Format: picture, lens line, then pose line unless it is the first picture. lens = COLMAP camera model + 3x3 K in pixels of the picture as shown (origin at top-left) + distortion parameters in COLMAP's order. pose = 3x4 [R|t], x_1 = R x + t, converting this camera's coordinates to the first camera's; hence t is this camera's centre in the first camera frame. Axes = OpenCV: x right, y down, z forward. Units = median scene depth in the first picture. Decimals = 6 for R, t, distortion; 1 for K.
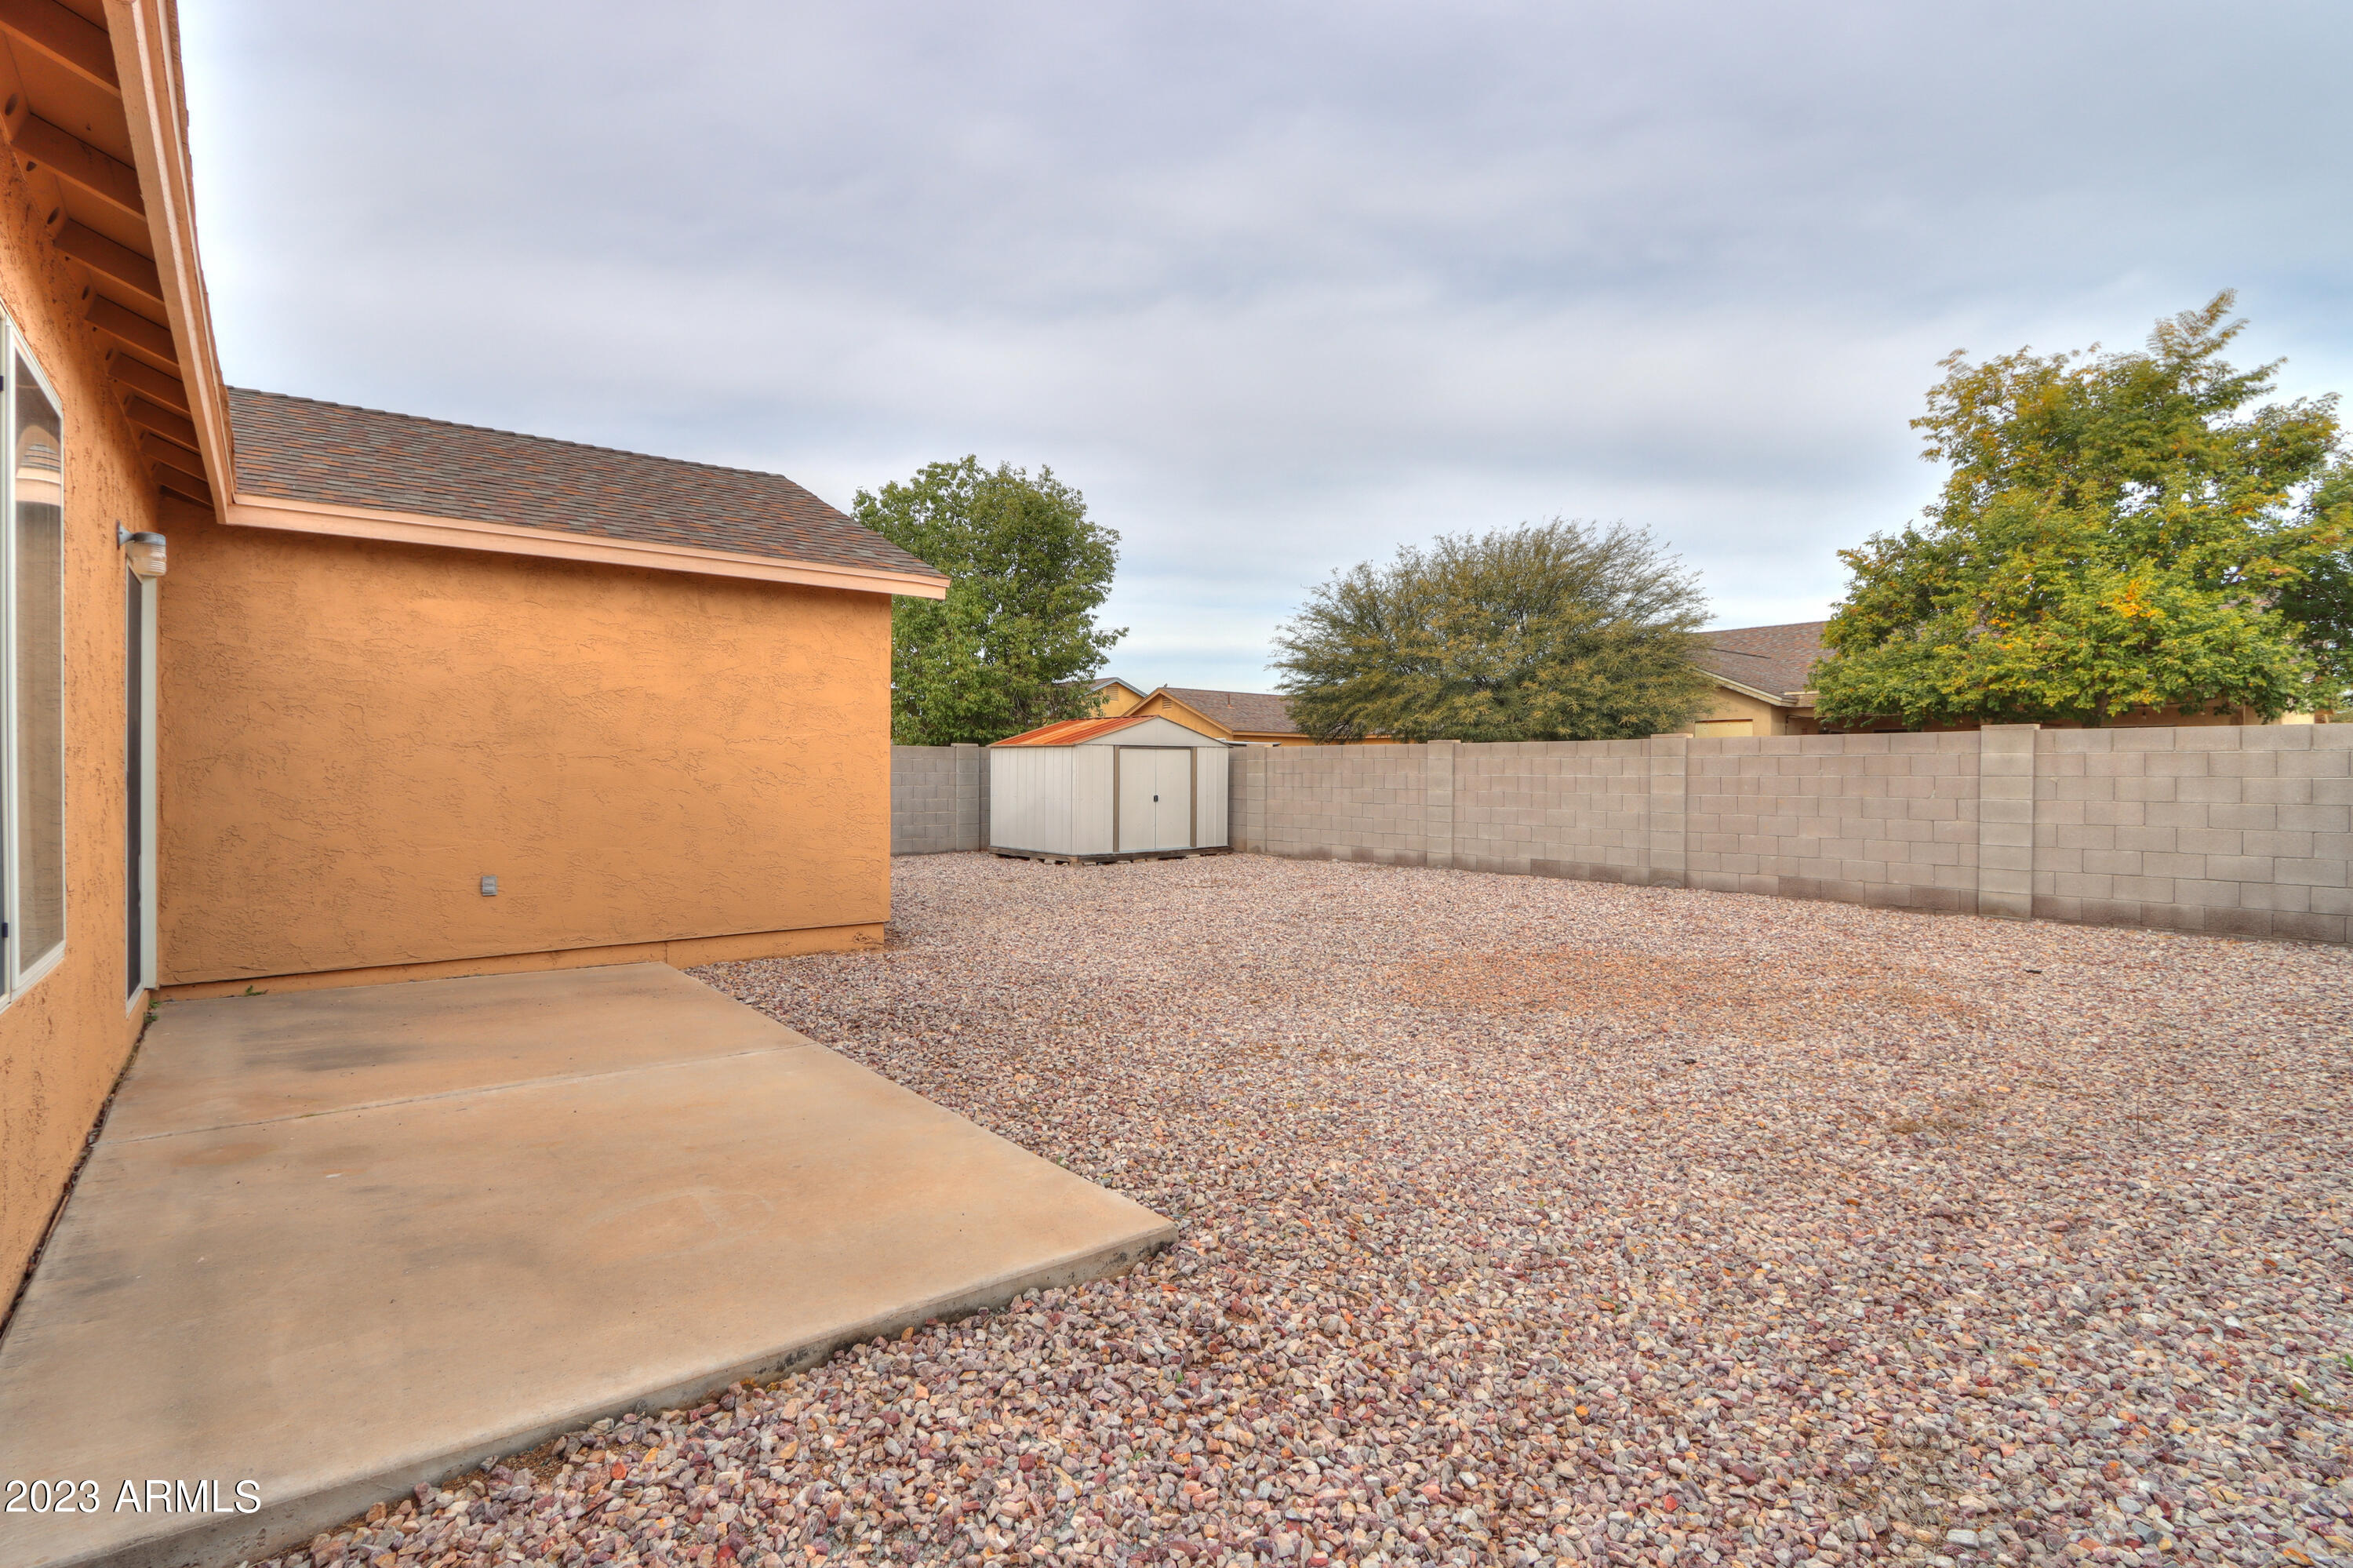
lens RADIAL K [[1121.5, 0, 1173.7], [0, 1121.5, 793.5], [0, 0, 1]] dist [-0.020407, 0.000100]
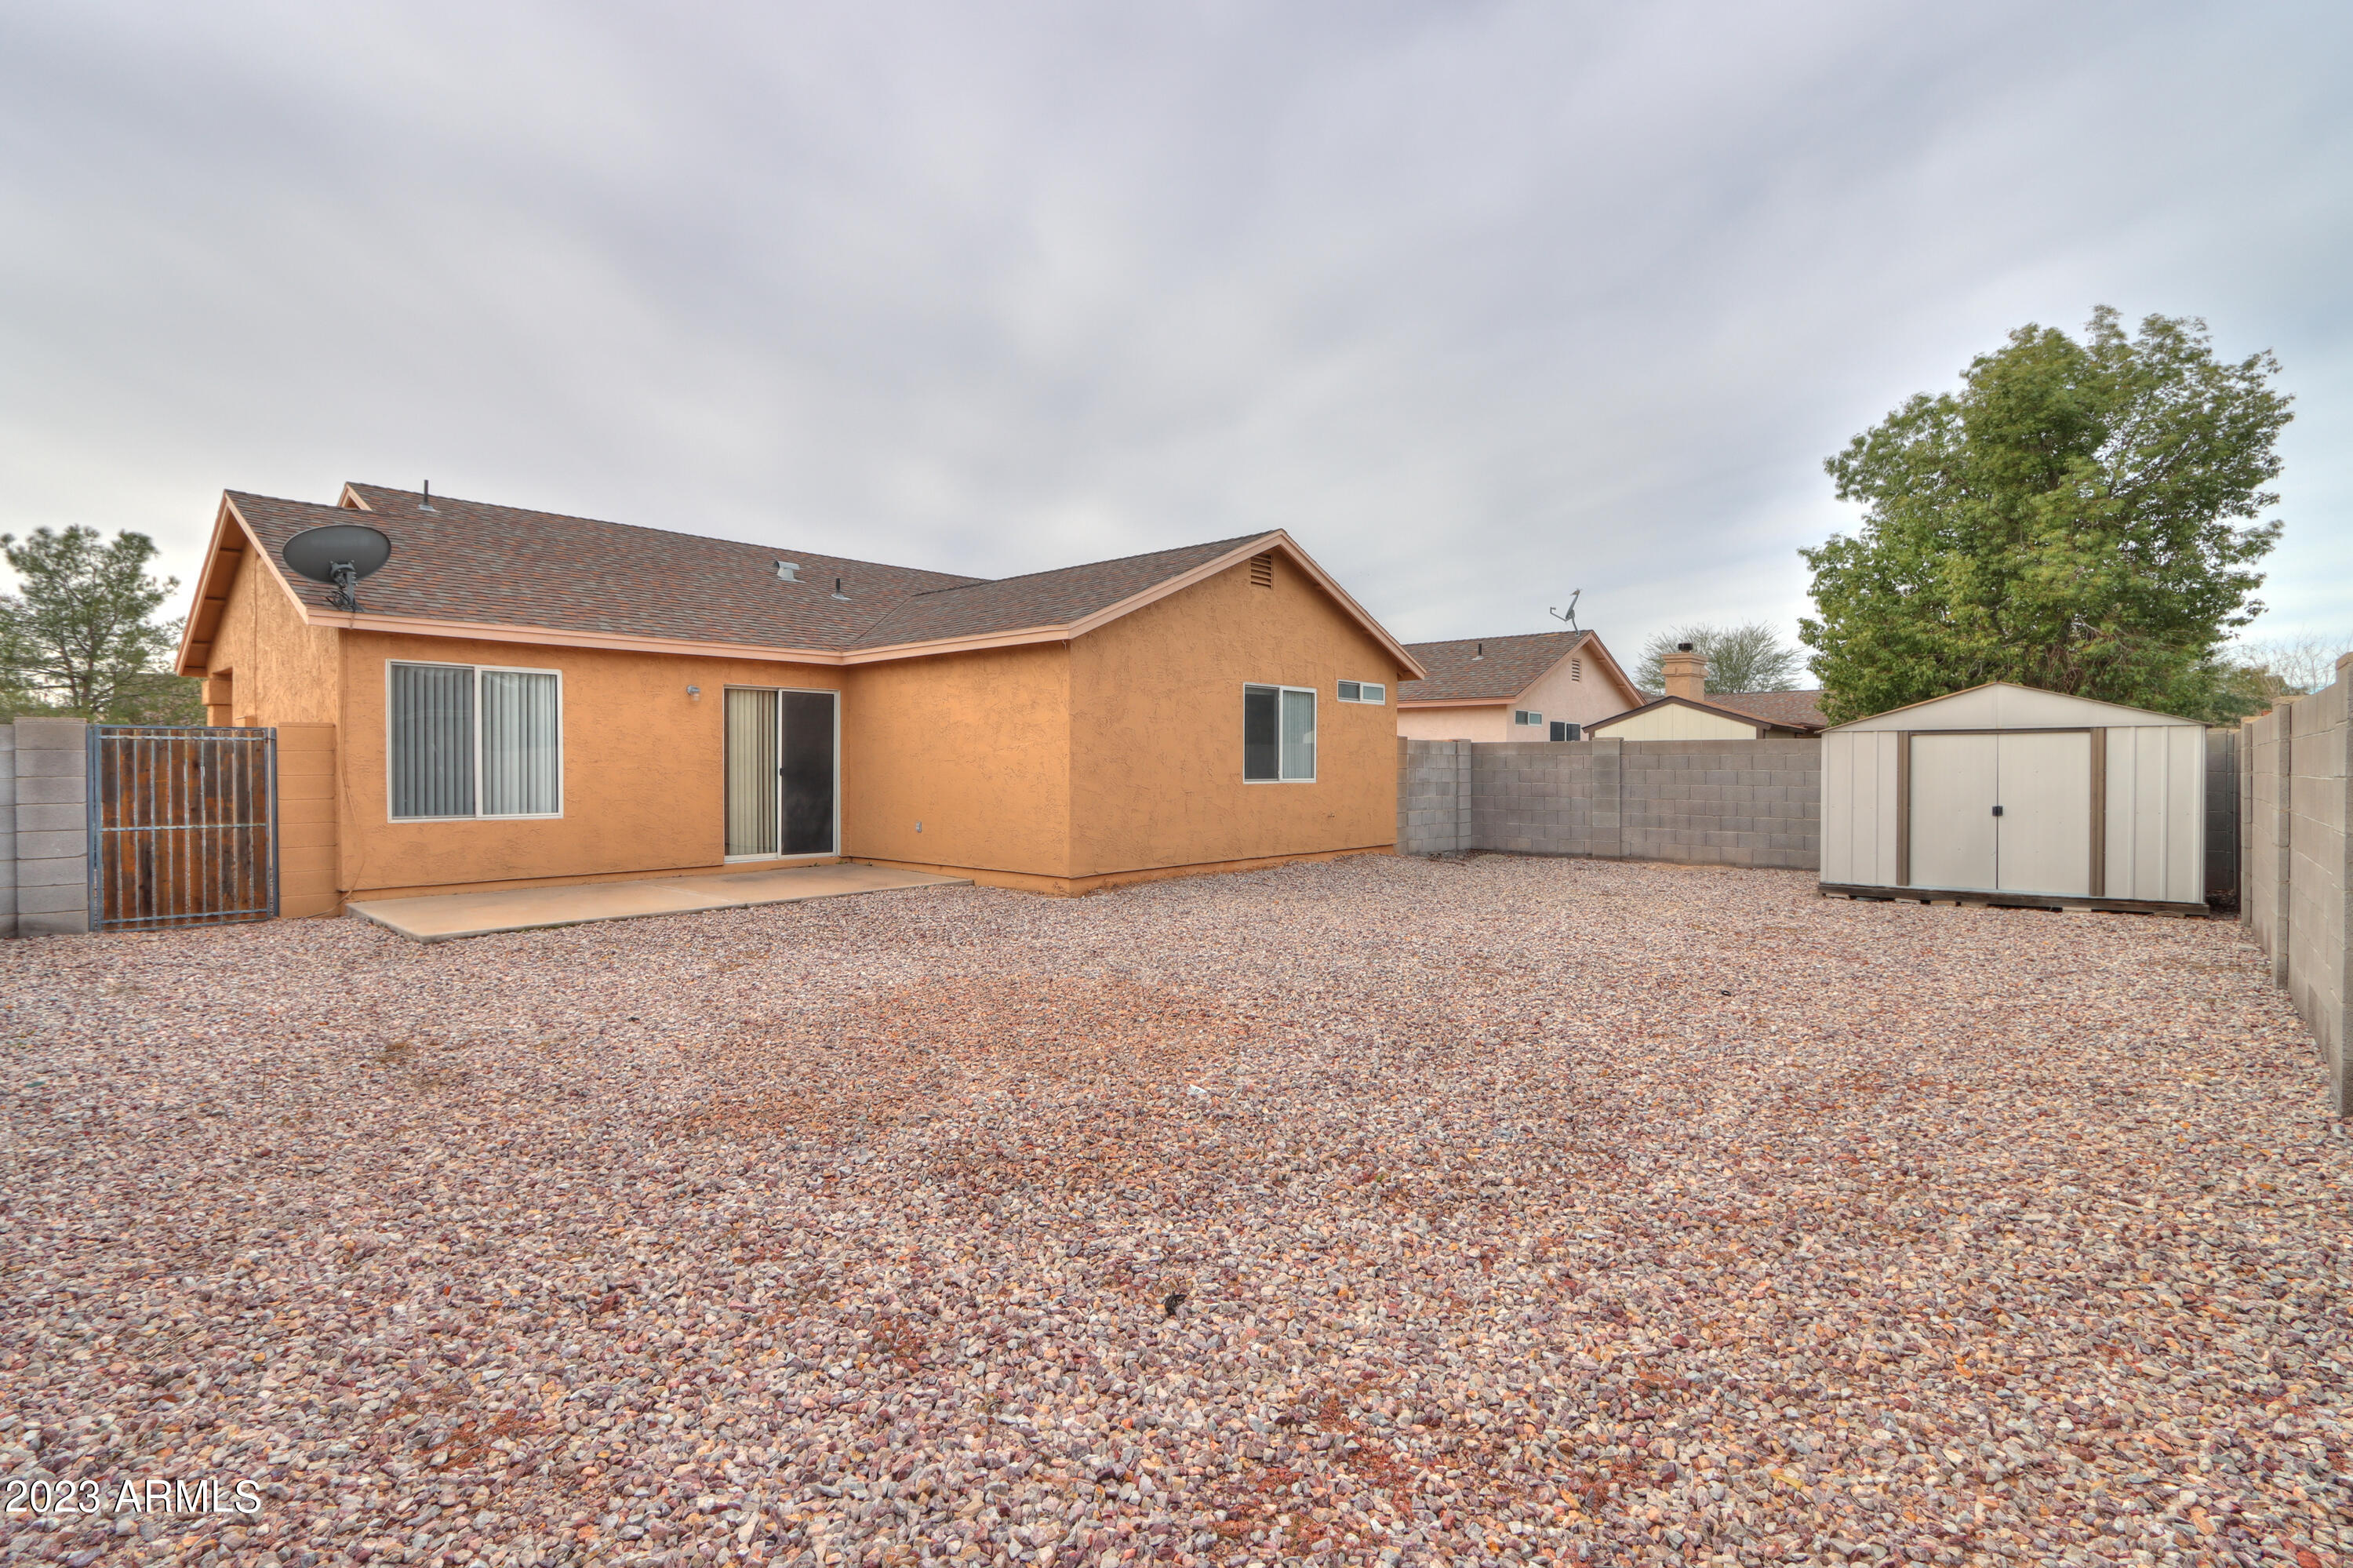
lens RADIAL K [[1089.1, 0, 1170.1], [0, 1089.1, 792.1], [0, 0, 1]] dist [-0.010421, 0.000557]
pose [[0.151191, 0.020835, -0.988285, 0.729957], [-0.020183, 0.999634, 0.017987, -0.011416], [0.988298, 0.017227, 0.151557, 0.619094]]
